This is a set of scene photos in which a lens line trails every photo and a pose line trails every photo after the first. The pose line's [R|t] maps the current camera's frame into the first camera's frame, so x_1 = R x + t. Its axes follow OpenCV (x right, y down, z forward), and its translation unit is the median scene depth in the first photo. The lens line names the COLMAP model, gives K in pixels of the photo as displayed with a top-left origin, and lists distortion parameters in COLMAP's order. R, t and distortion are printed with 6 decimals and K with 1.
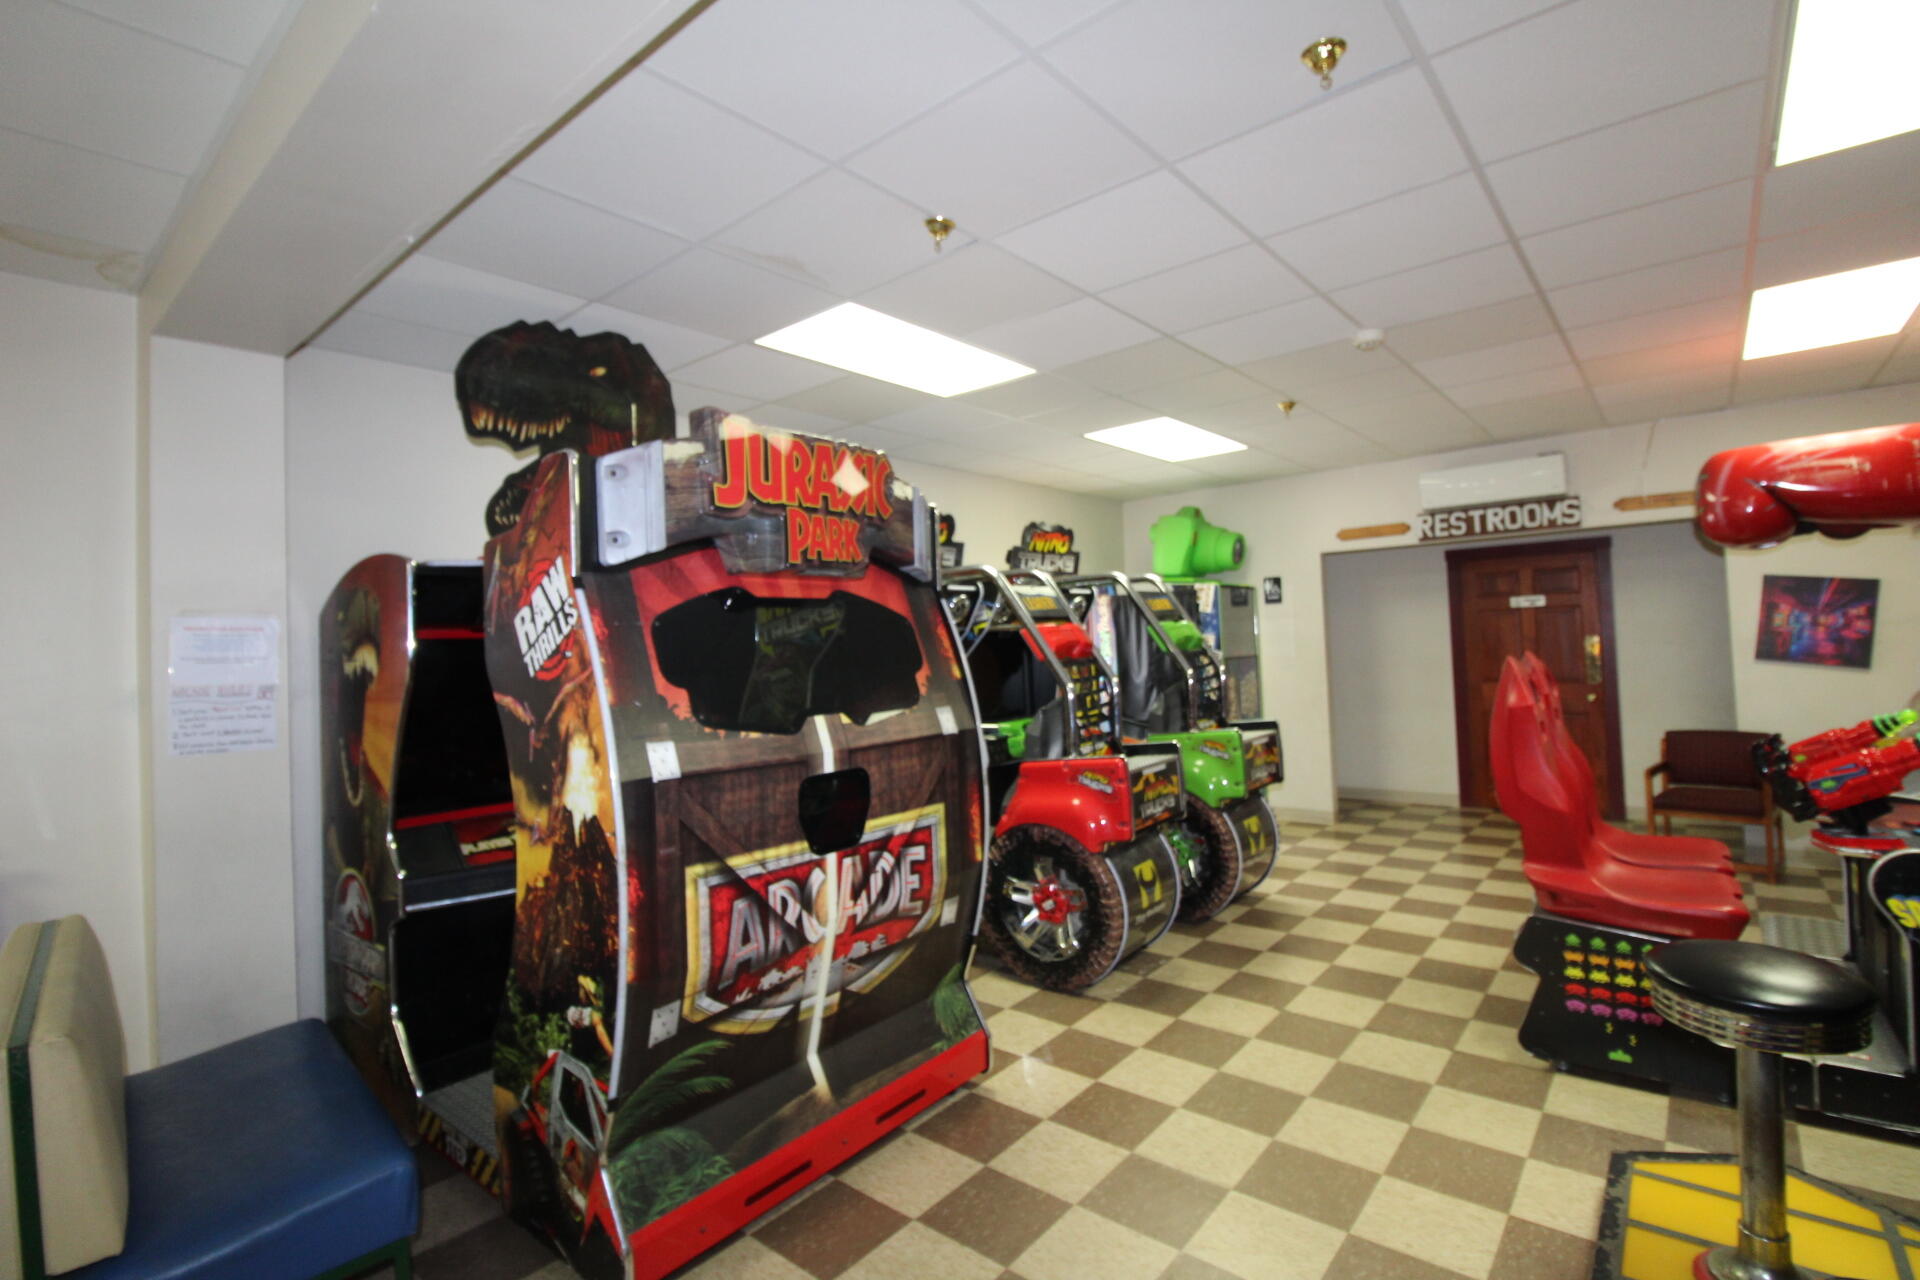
lens RADIAL K [[891.3, 0, 947.5], [0, 891.3, 620.1], [0, 0, 1]] dist [-0.008434, -0.006767]
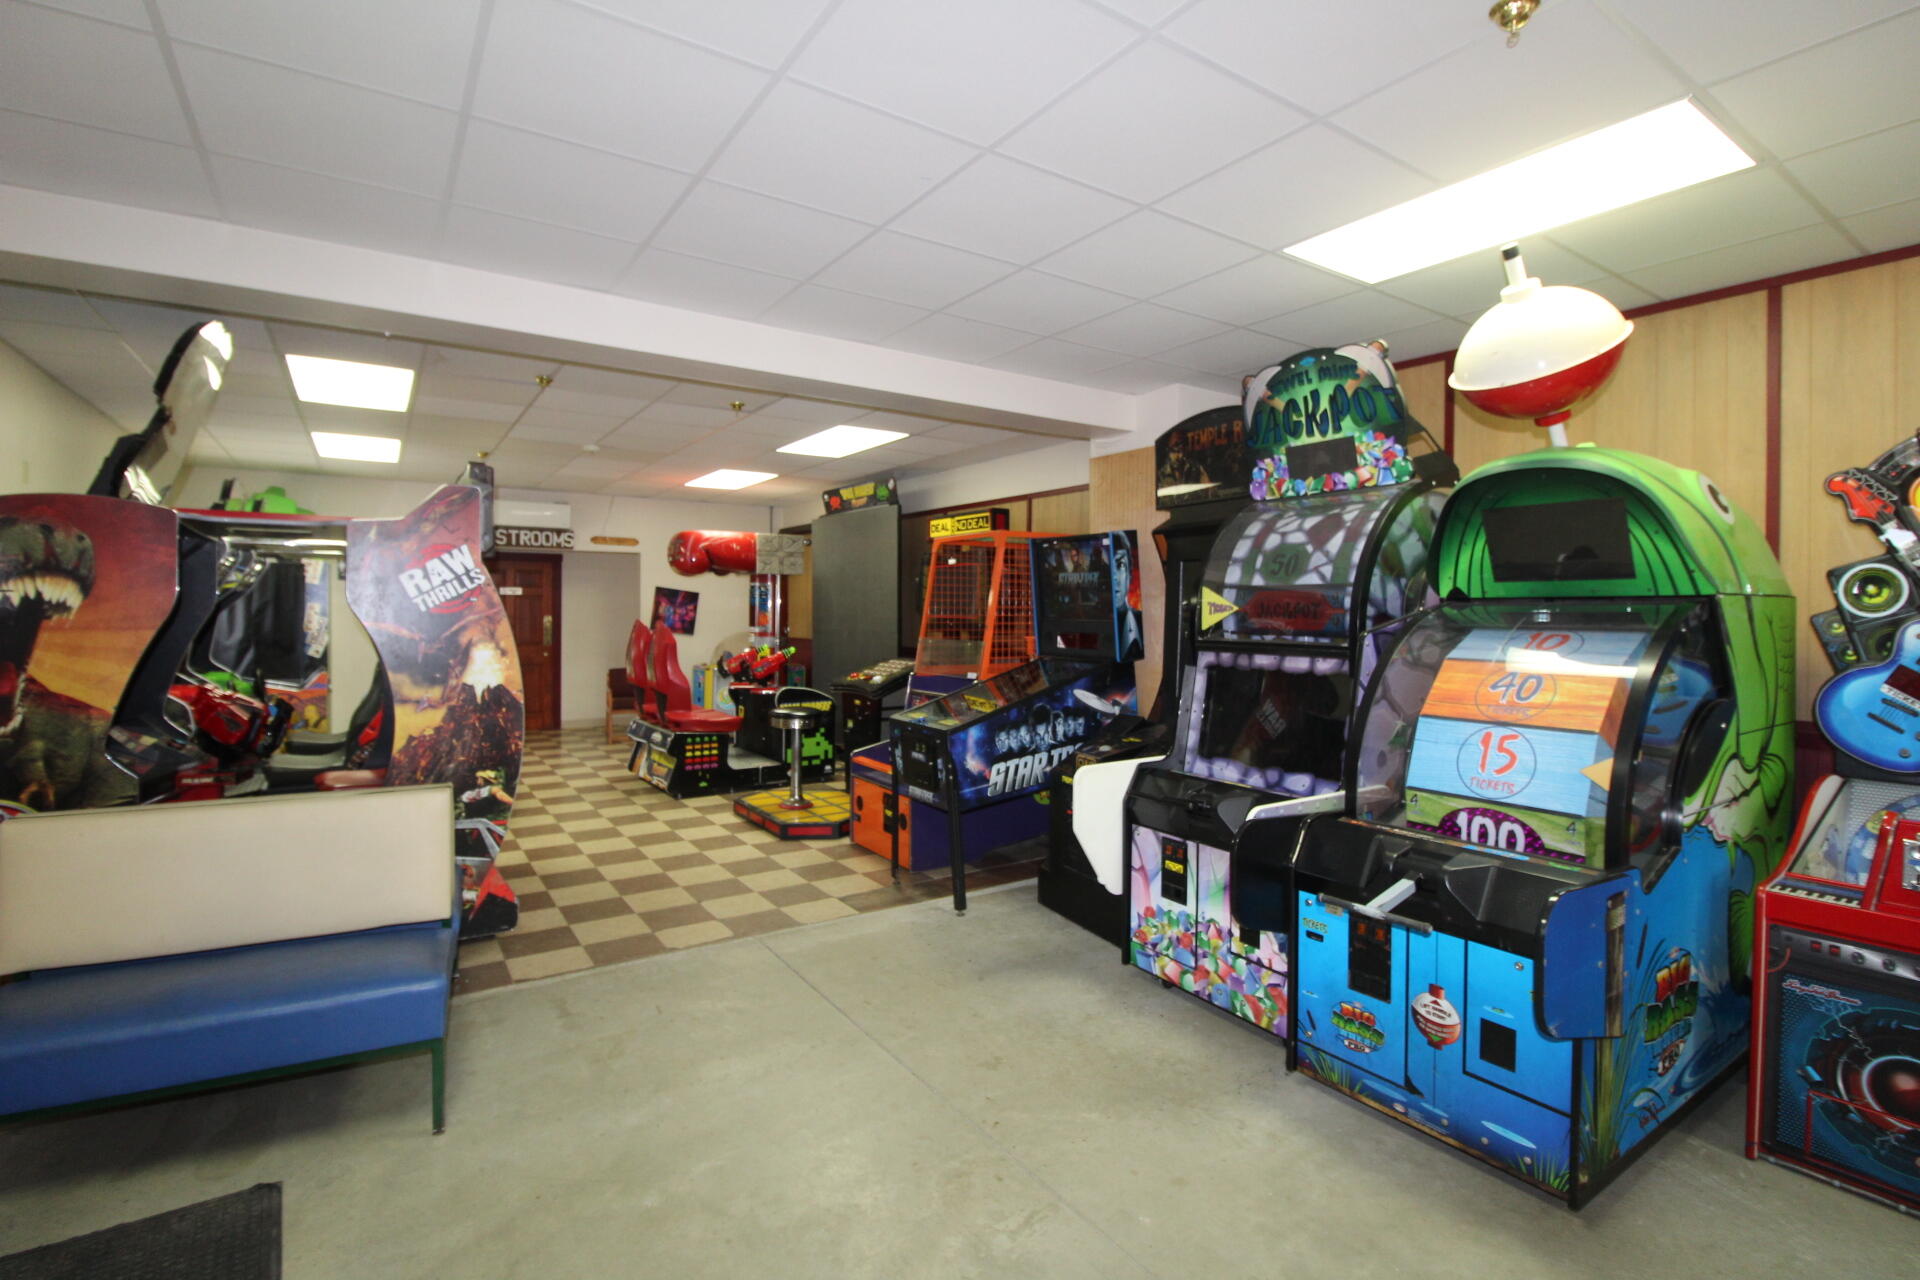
lens RADIAL K [[891.3, 0, 952.9], [0, 891.3, 625.9], [0, 0, 1]] dist [-0.008434, -0.006767]
pose [[0.279876, 0.023859, 0.959740, -0.763034], [-0.045956, 0.998878, -0.011431, 0.027414], [-0.958935, -0.040907, 0.280659, -0.183401]]
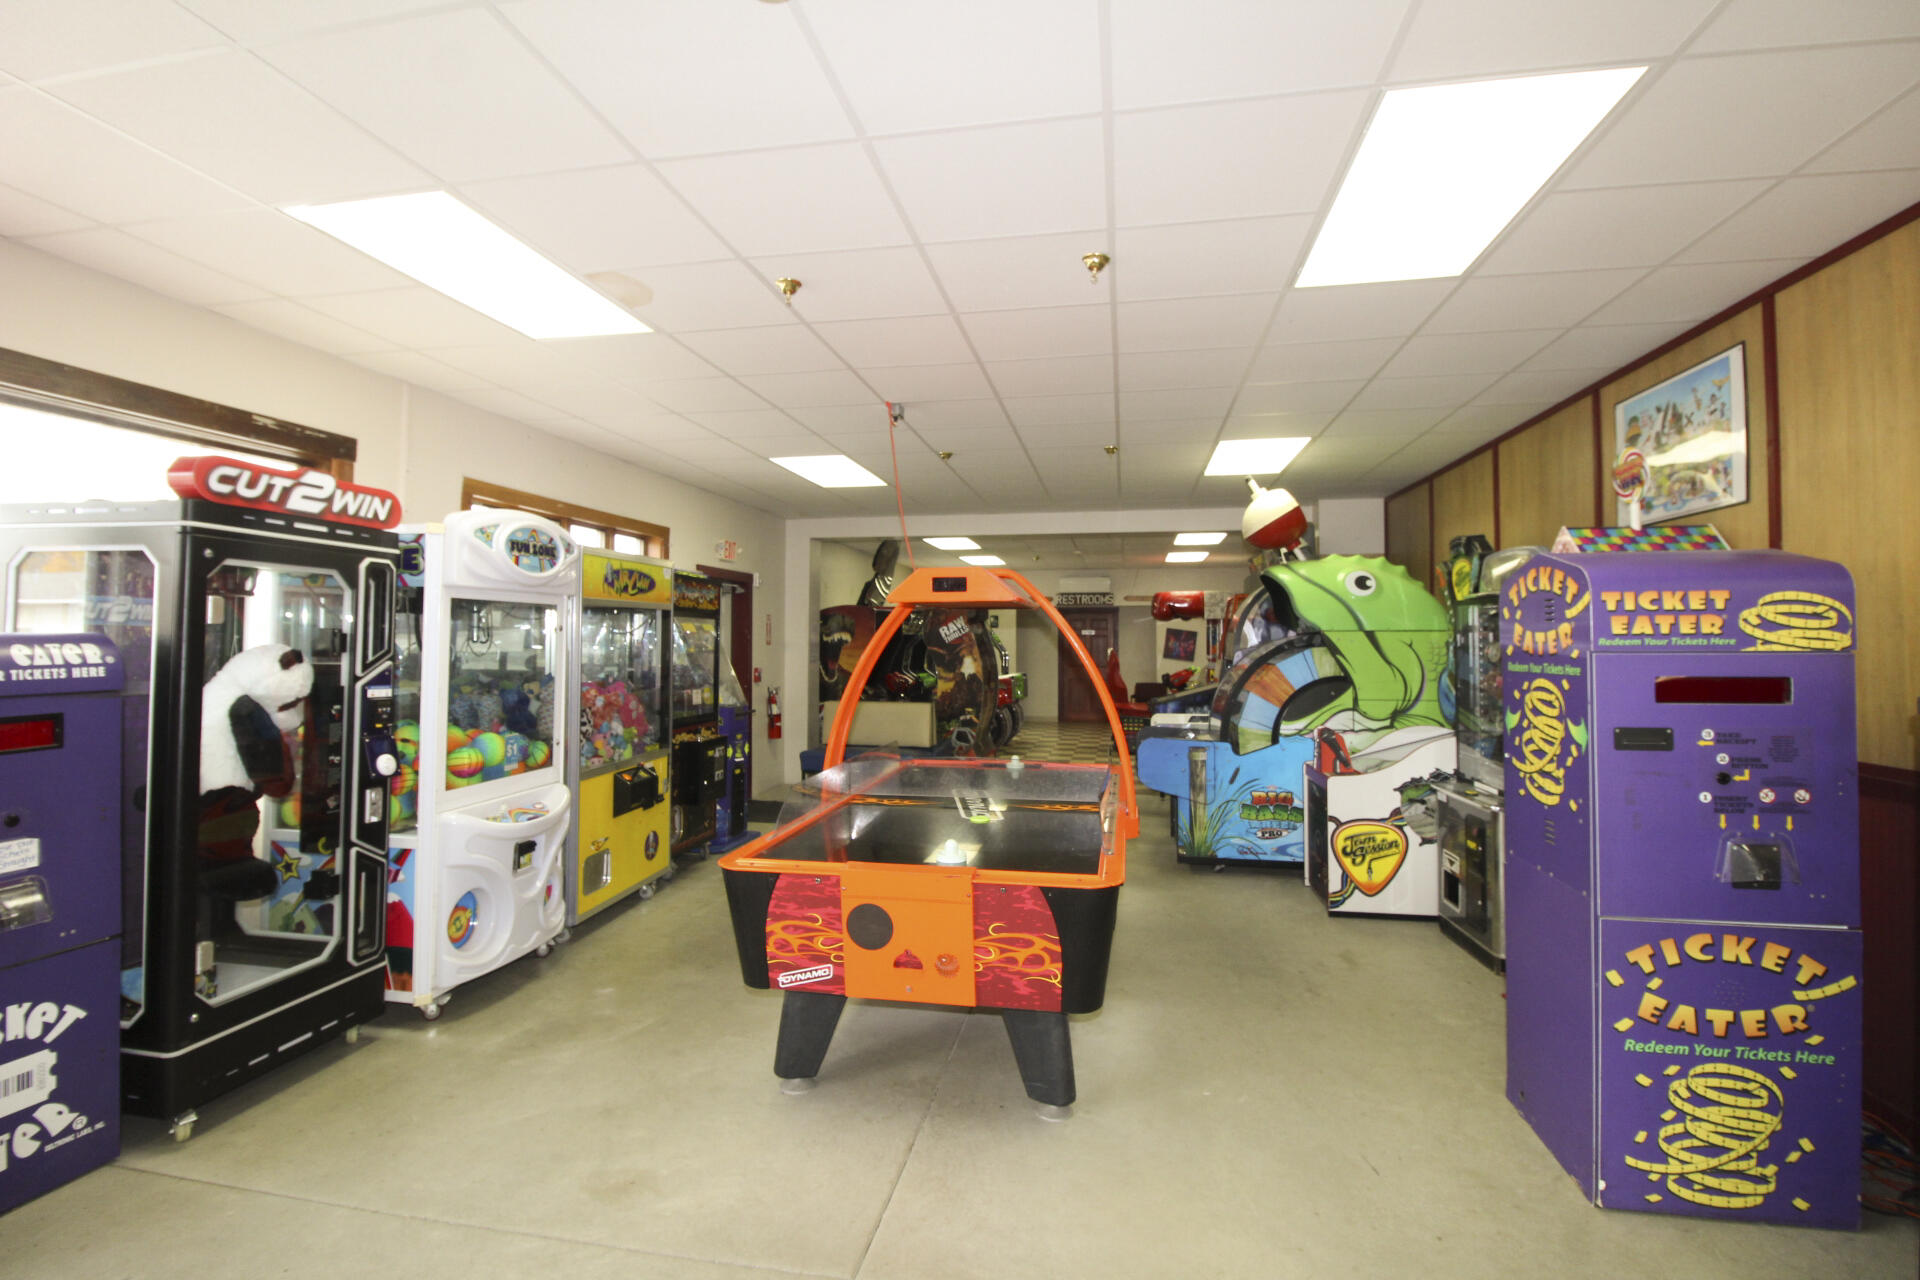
lens RADIAL K [[891.3, 0, 959.6], [0, 891.3, 627.5], [0, 0, 1]] dist [-0.008434, -0.006767]
pose [[0.863716, 0.049917, 0.501501, -1.086776], [-0.049955, 0.998662, -0.013366, 0.018890], [-0.501497, -0.013508, 0.865054, -1.146746]]
